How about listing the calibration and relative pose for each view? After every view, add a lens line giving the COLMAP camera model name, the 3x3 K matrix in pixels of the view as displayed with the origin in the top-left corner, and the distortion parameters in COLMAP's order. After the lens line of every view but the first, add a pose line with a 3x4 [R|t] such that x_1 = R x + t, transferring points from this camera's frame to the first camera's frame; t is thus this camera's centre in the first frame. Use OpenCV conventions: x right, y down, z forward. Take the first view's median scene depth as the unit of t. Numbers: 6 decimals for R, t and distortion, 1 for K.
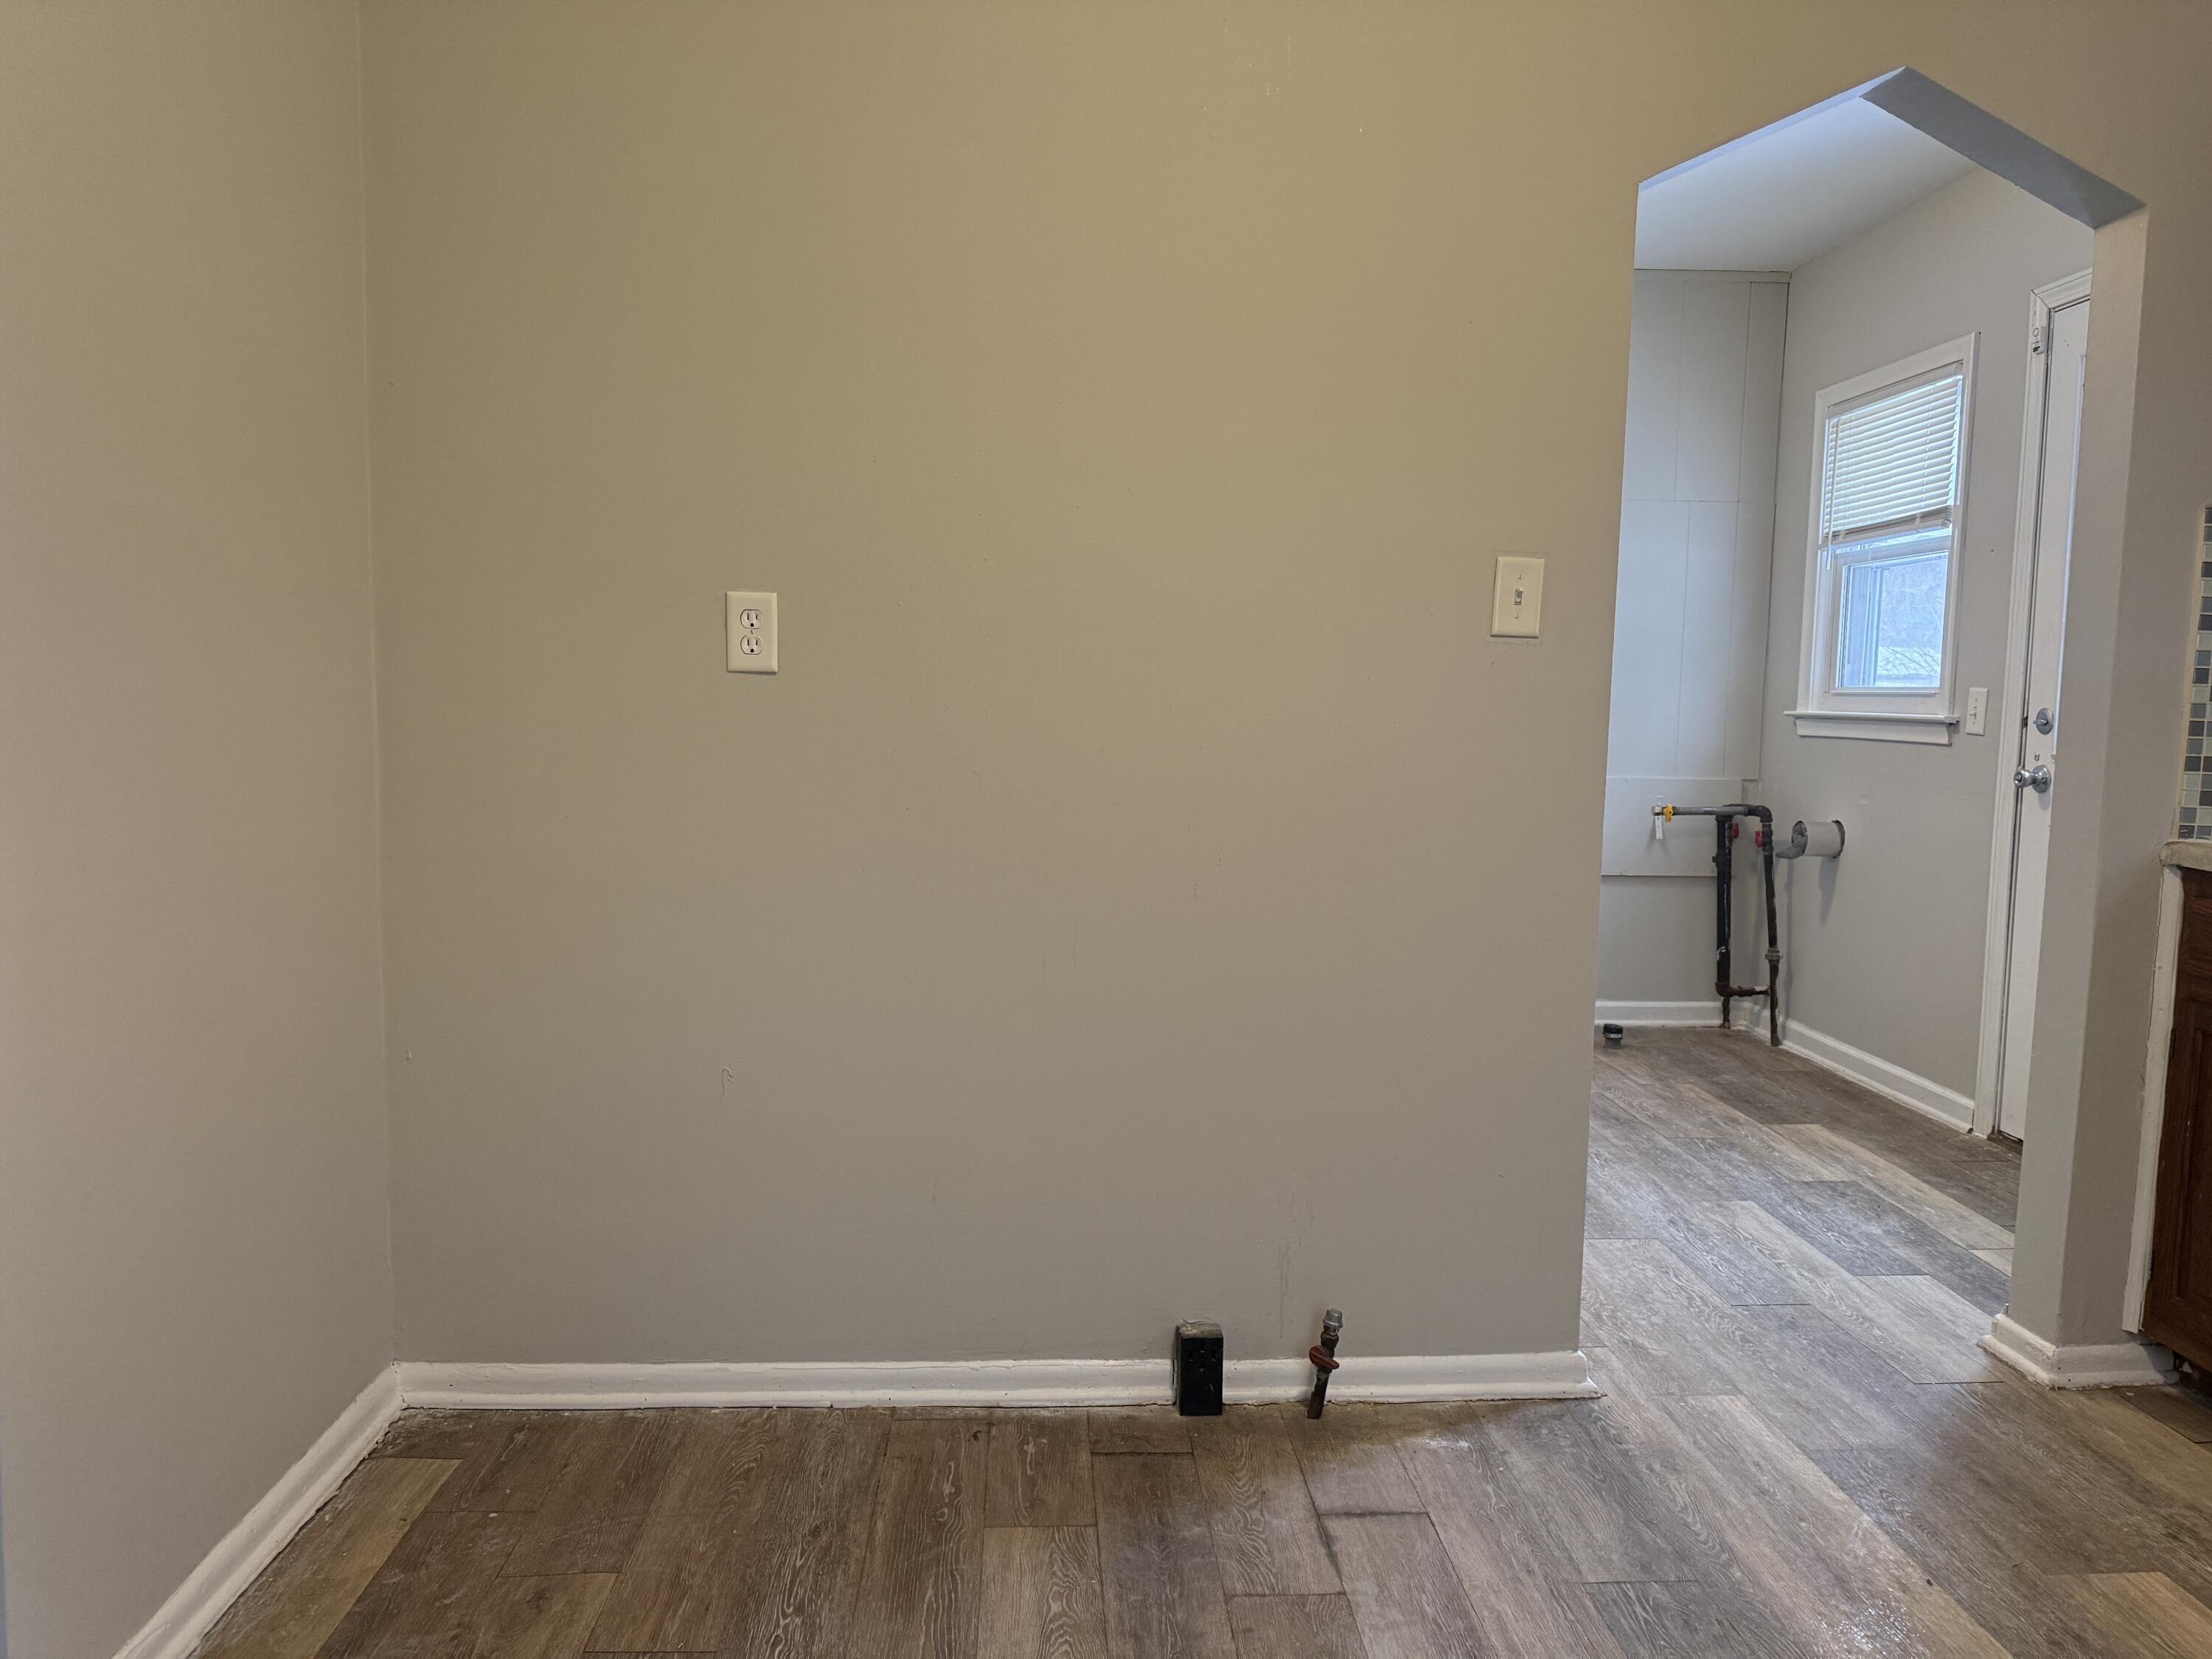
lens RADIAL K [[1554.9, 0, 1106.3], [0, 1554.9, 833.4], [0, 0, 1]] dist [0.044125, -0.040357]
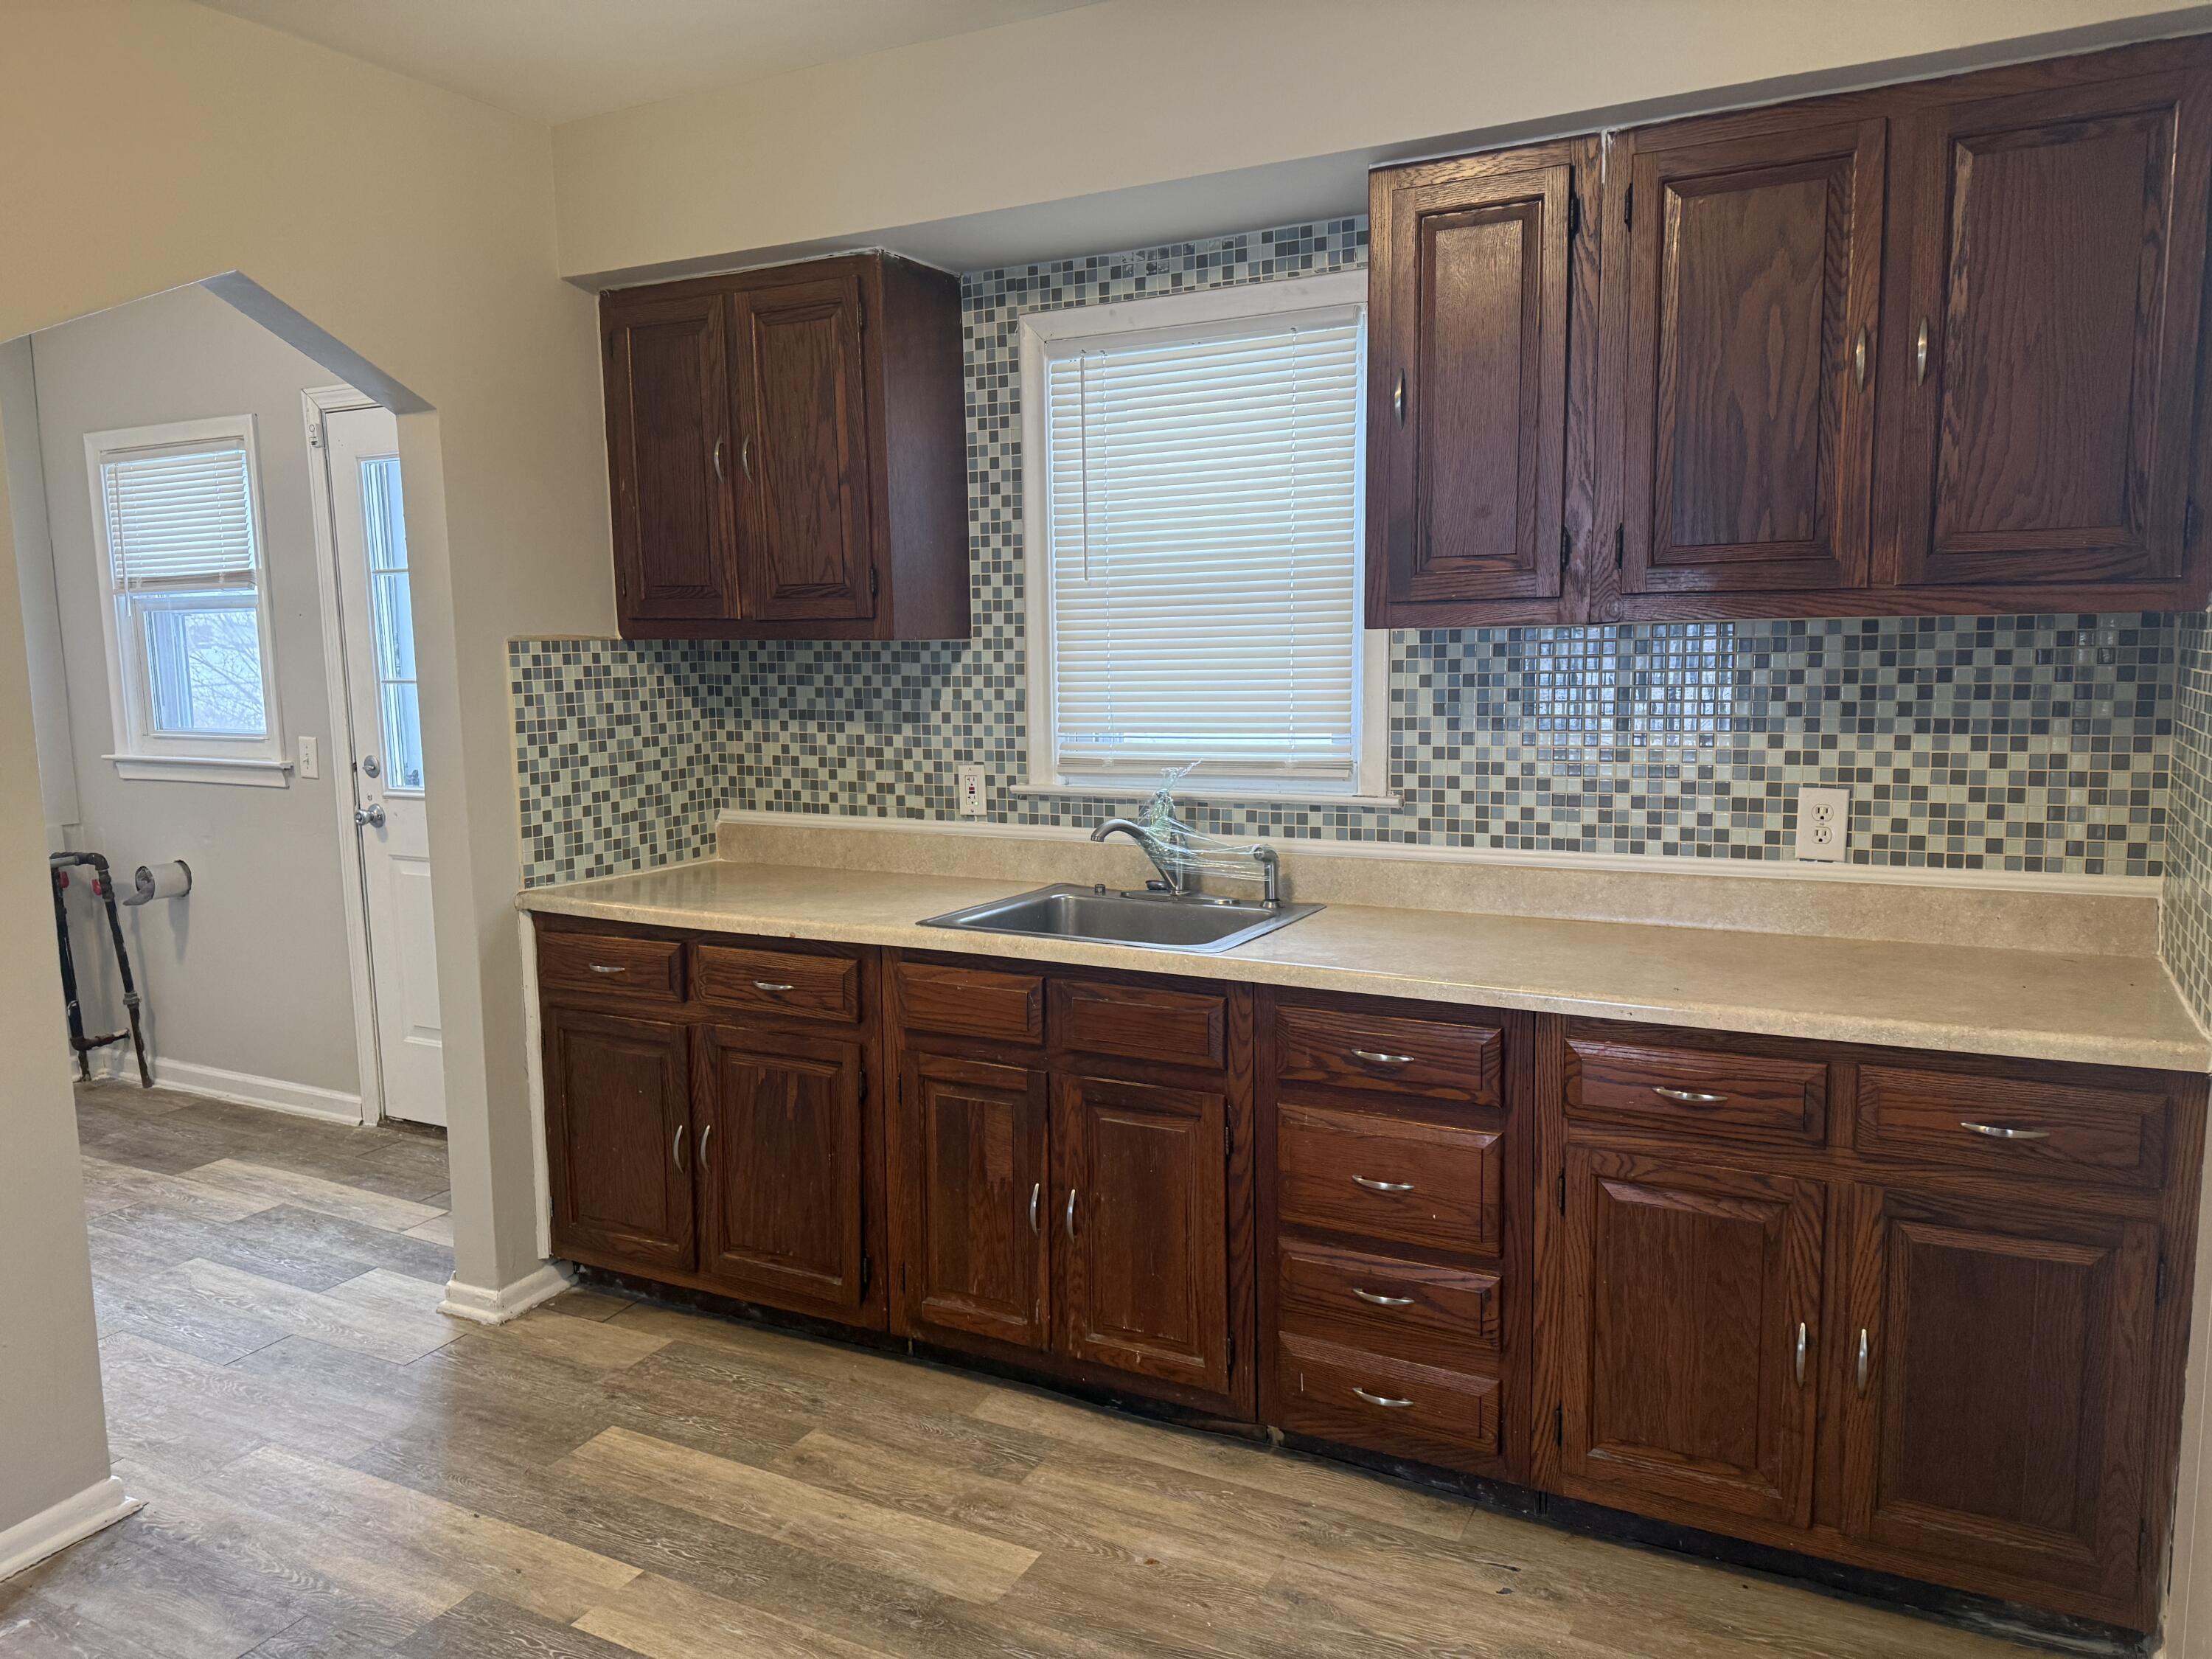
lens RADIAL K [[1554.9, 0, 1106.2], [0, 1554.9, 849.8], [0, 0, 1]] dist [0.044125, -0.040357]
pose [[0.512447, -0.144895, 0.846406, -0.117342], [0.102668, 0.988929, 0.107135, -0.078719], [-0.852560, 0.031998, 0.521650, -0.070516]]
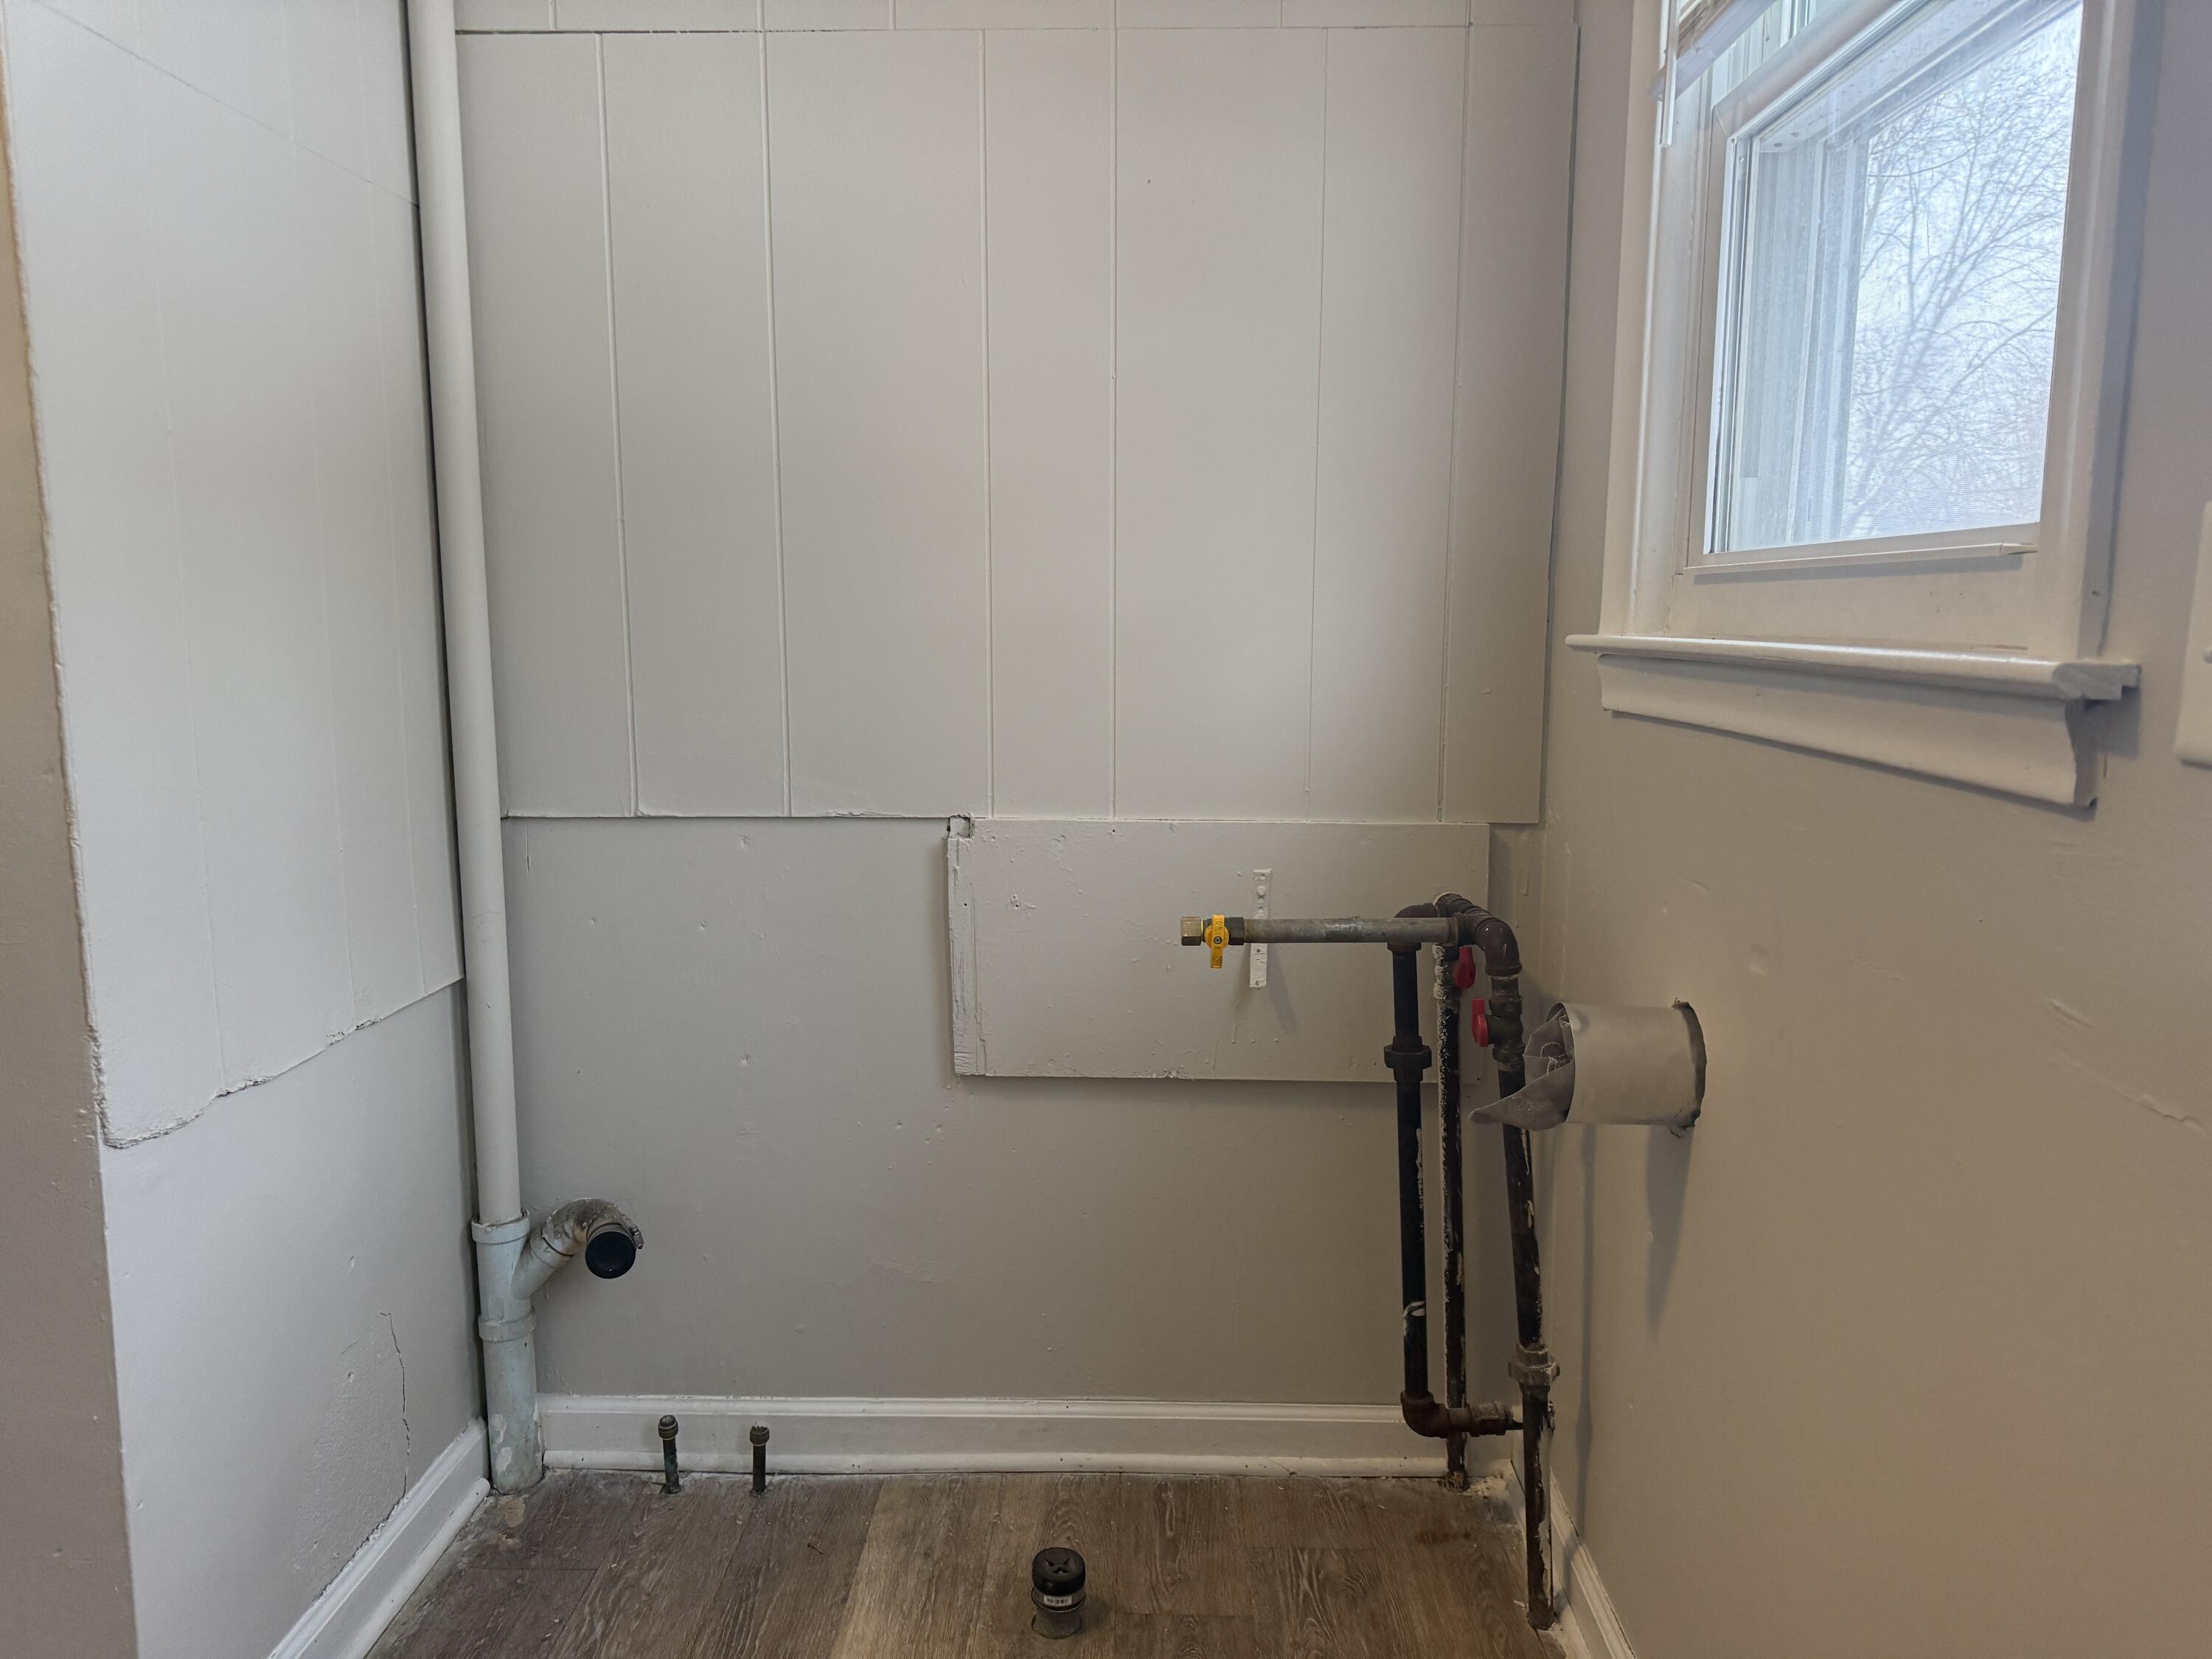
lens RADIAL K [[1554.9, 0, 1117.6], [0, 1554.9, 806.8], [0, 0, 1]] dist [0.044125, -0.040357]
pose [[0.998132, 0.002135, -0.061050, 0.467709], [-0.000081, 0.999435, 0.033621, -0.069199], [0.061087, -0.033553, 0.997568, 0.868713]]
